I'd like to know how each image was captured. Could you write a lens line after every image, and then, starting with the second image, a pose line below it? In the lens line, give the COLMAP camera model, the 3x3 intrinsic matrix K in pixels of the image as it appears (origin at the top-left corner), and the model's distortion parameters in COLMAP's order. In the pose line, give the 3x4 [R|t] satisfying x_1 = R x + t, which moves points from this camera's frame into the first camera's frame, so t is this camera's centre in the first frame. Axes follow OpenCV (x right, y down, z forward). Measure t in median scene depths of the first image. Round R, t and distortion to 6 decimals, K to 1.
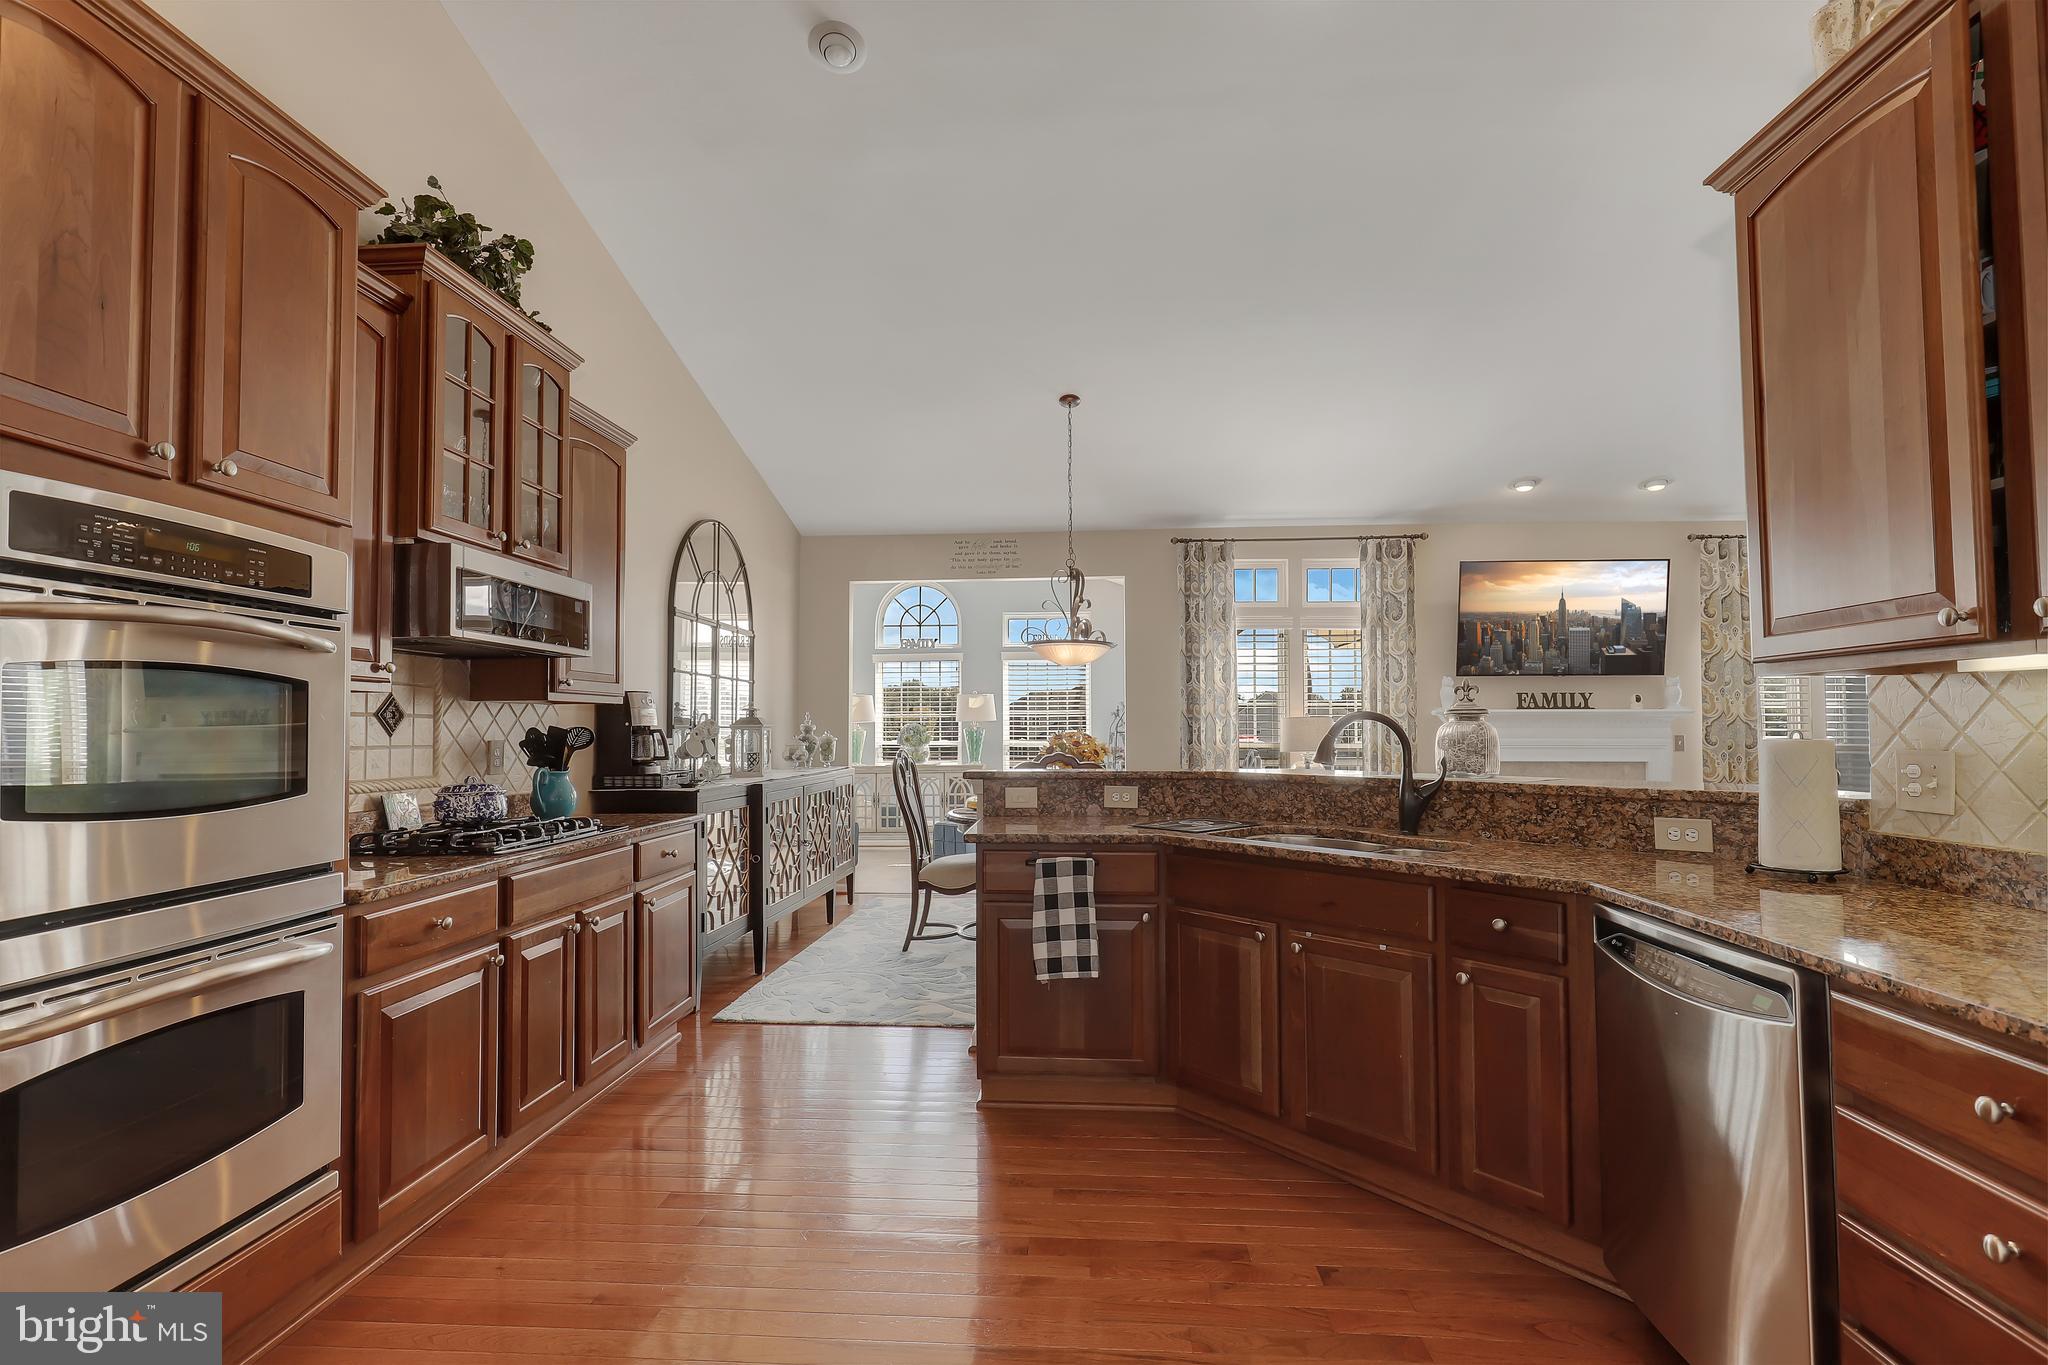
lens RADIAL K [[933.3, 0, 1027.1], [0, 933.3, 689.2], [0, 0, 1]] dist [0.000982, -0.000051]
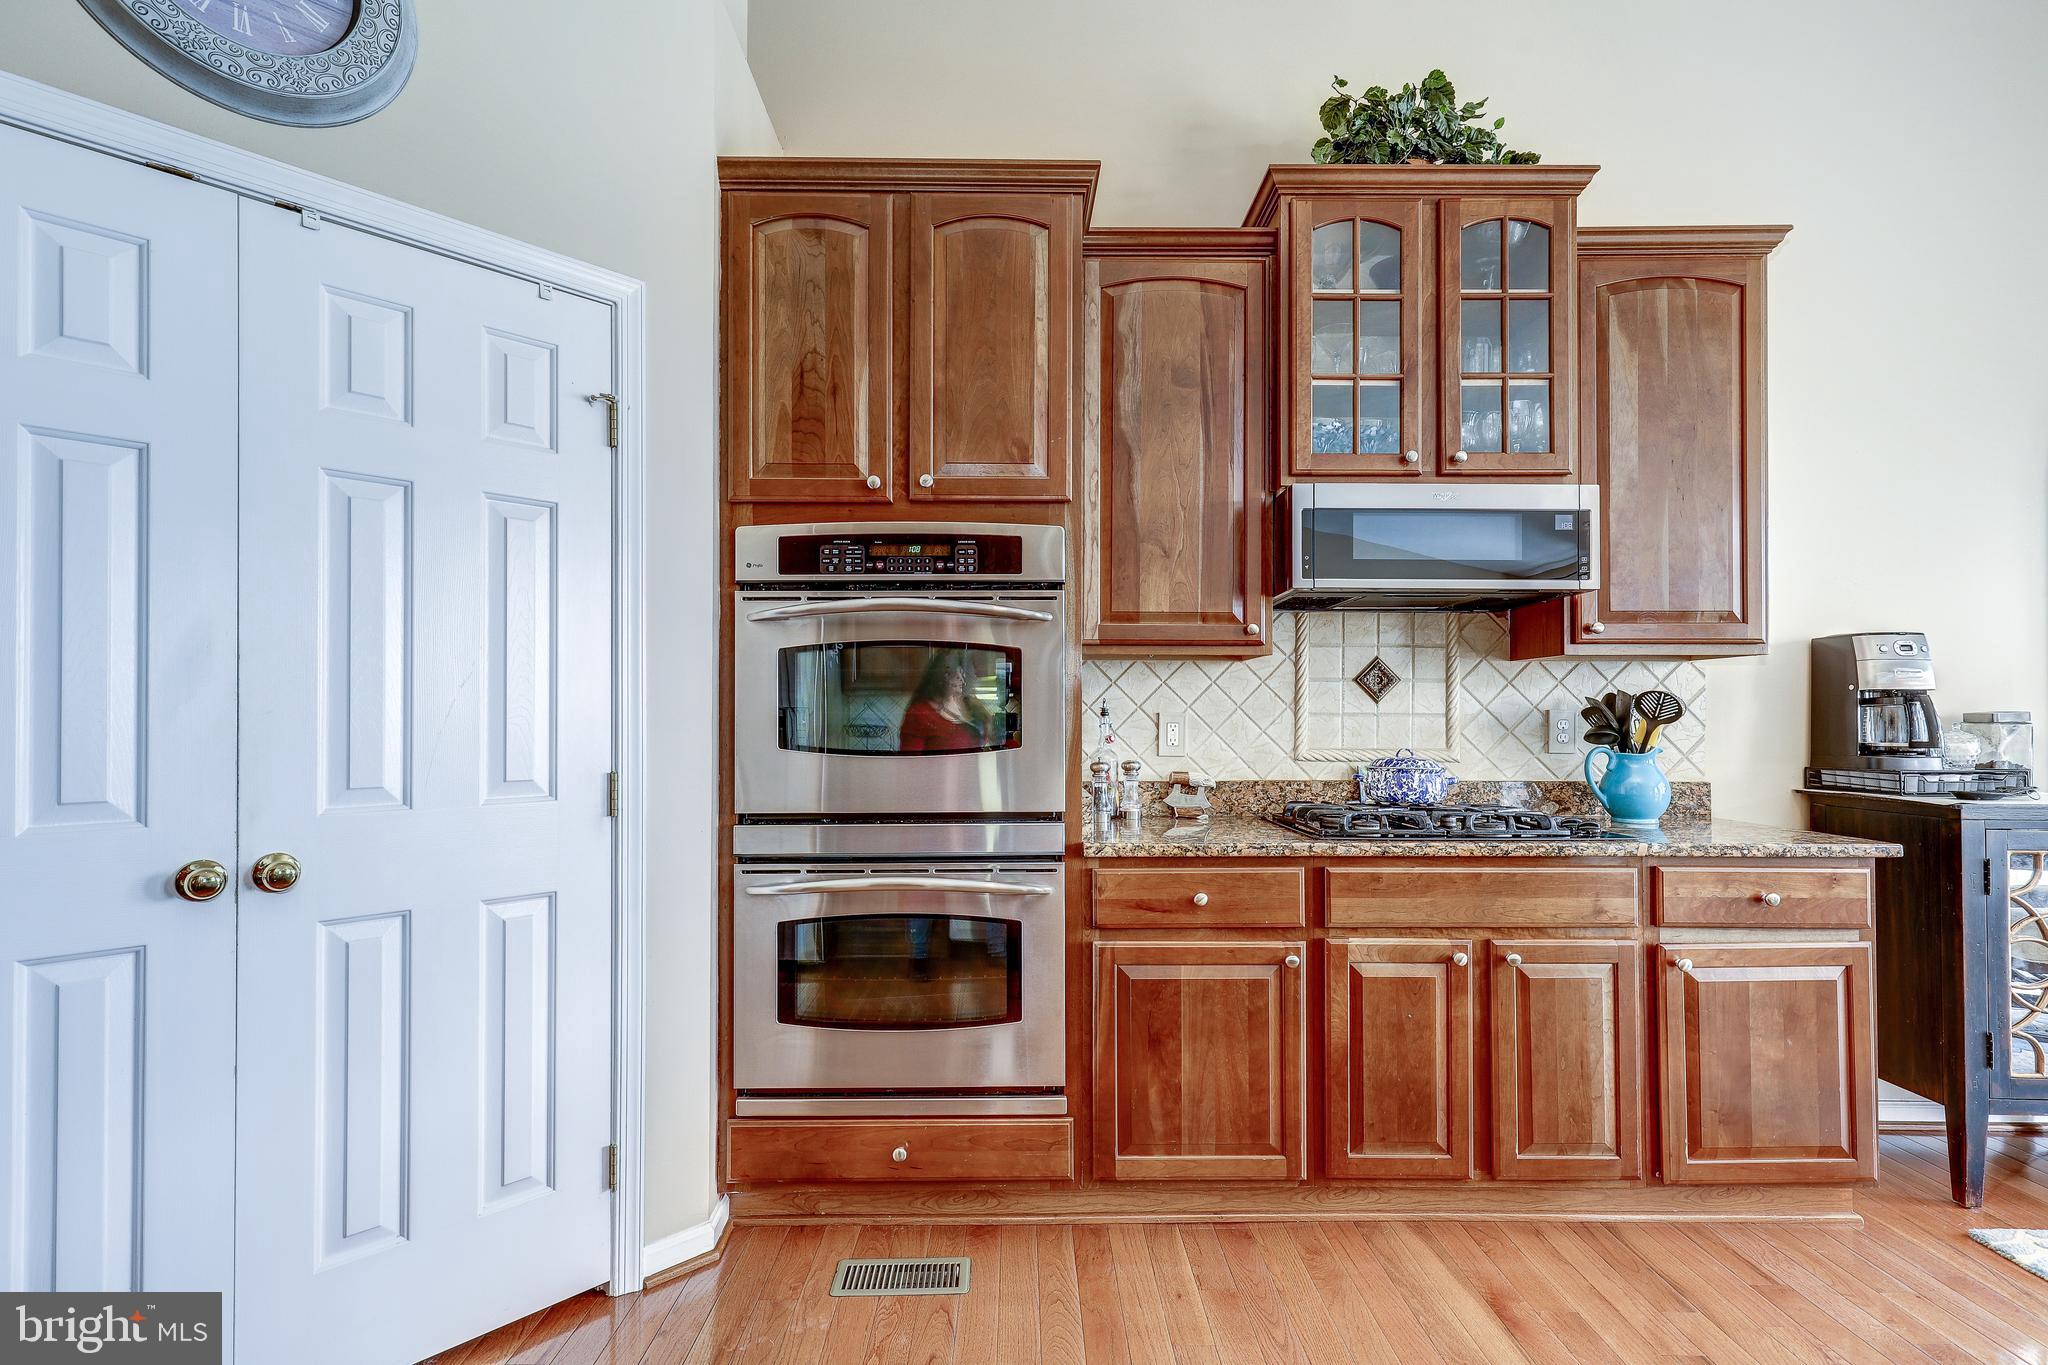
lens RADIAL K [[948.4, 0, 1025.5], [0, 948.4, 704.1], [0, 0, 1]] dist [0.002065, 0.001556]
pose [[0.071588, -0.003656, -0.997428, 0.269376], [0.041589, 0.999135, -0.000677, 0.043433], [0.996567, -0.041434, 0.071678, 0.672133]]
